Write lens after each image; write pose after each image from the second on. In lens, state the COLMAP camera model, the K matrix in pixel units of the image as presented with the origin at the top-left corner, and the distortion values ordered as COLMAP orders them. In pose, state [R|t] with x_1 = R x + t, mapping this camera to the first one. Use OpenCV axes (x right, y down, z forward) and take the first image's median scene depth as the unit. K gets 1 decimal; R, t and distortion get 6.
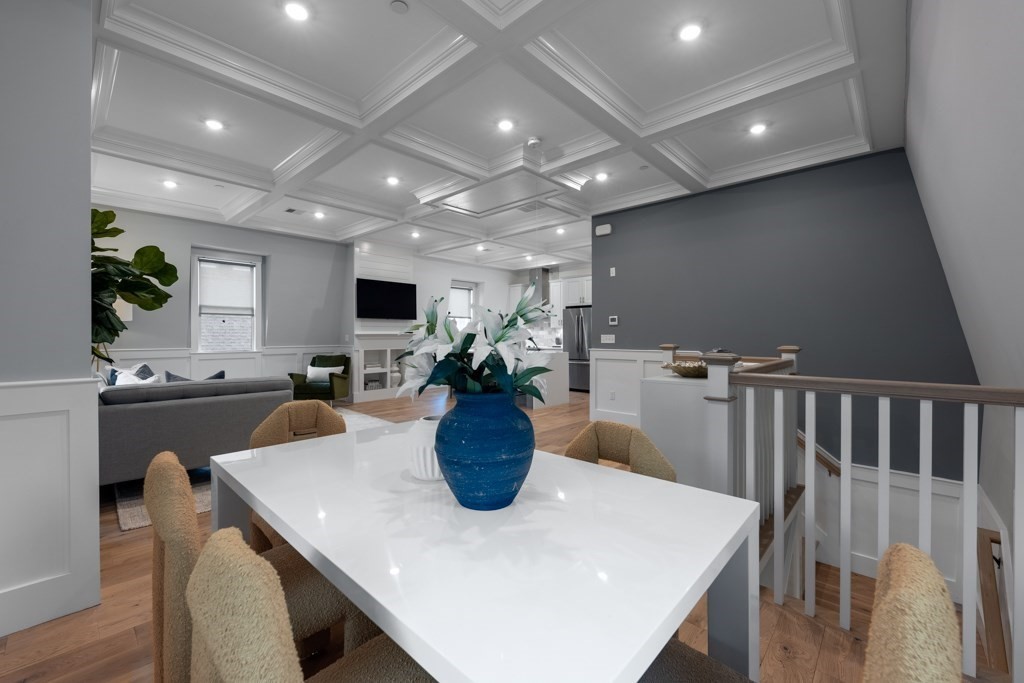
lens RADIAL K [[411.3, 0, 512.6], [0, 411.3, 332.9], [0, 0, 1]] dist [0.009421, -0.002321]
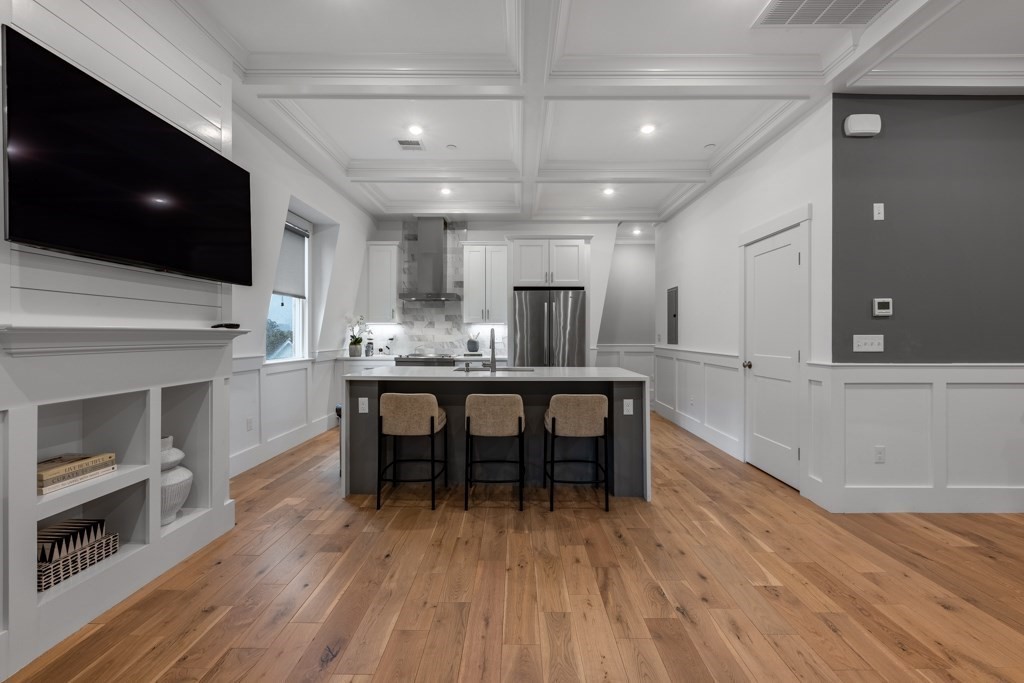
lens RADIAL K [[411.3, 0, 512.8], [0, 411.3, 334.4], [0, 0, 1]] dist [0.009421, -0.002321]
pose [[0.738905, 0.005026, 0.673791, -0.322714], [-0.005703, 0.999983, -0.001205, 0.005296], [-0.673785, -0.002952, 0.738921, 0.683966]]
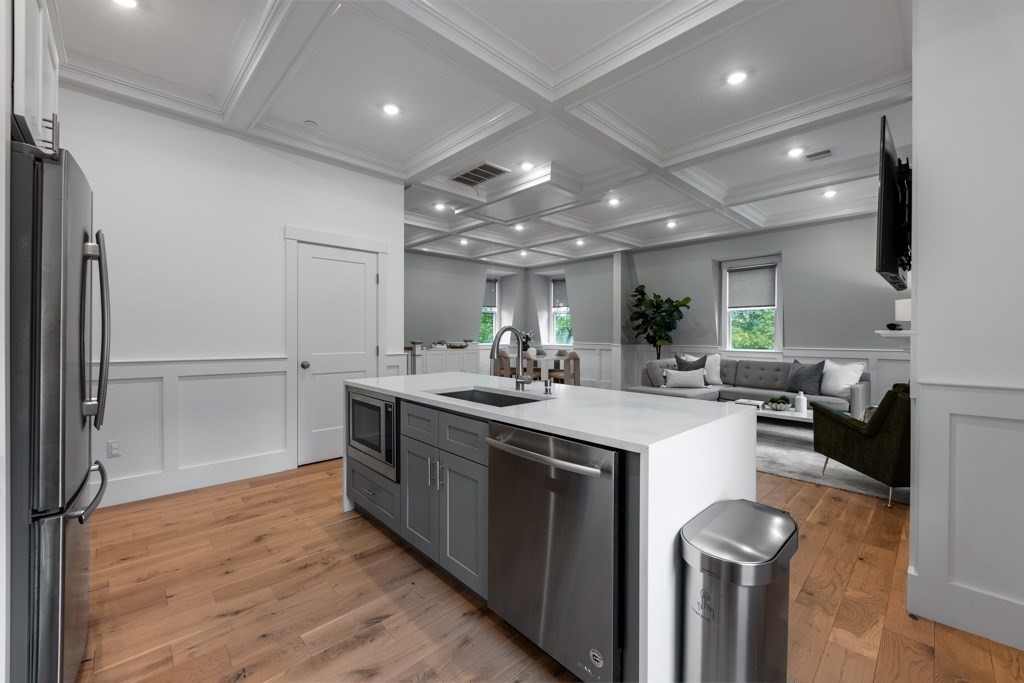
lens RADIAL K [[411.3, 0, 510.5], [0, 411.3, 337.7], [0, 0, 1]] dist [0.009421, -0.002321]
pose [[-0.998378, -0.000799, 0.056921, -0.041672], [-0.000584, 0.999993, 0.003795, 0.005626], [-0.056923, 0.003756, -0.998372, 1.350899]]
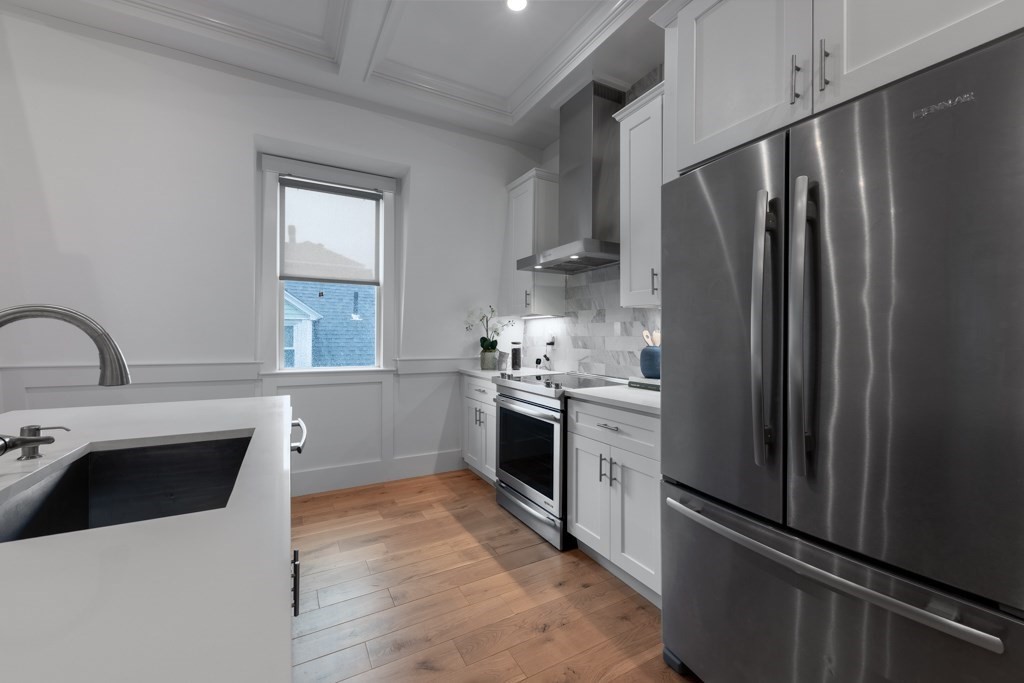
lens RADIAL K [[411.3, 0, 506.5], [0, 411.3, 338.2], [0, 0, 1]] dist [0.009421, -0.002321]
pose [[0.949083, 0.008225, -0.314918, 0.137947], [-0.006539, 0.999958, 0.006410, 0.006241], [0.314958, -0.004024, 0.949097, 0.977680]]
